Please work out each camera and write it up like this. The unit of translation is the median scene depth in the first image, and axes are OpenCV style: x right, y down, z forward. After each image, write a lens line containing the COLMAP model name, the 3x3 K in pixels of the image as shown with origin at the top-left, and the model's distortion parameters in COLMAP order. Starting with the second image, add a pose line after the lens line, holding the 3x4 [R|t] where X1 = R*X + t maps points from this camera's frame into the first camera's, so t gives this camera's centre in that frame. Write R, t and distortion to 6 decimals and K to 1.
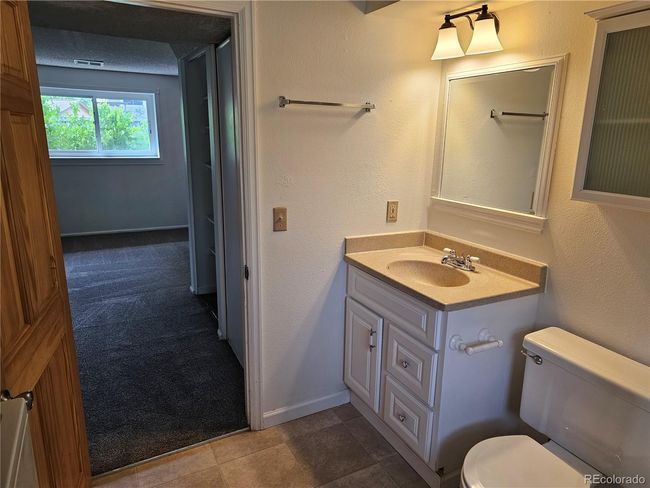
lens RADIAL K [[437.2, 0, 325.0], [0, 437.2, 244.0], [0, 0, 1]] dist [-0.040936, -0.000426]
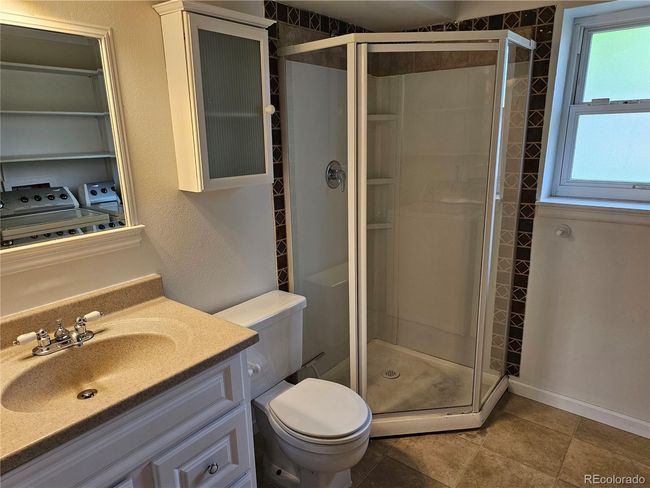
lens RADIAL K [[427.5, 0, 325.0], [0, 427.5, 244.0], [0, 0, 1]] dist [0.002265, 0.000981]
pose [[-0.402558, -0.237773, 0.883974, -0.395849], [0.234608, 0.906623, 0.350705, -0.234923], [-0.884820, 0.348567, -0.309185, 0.934044]]
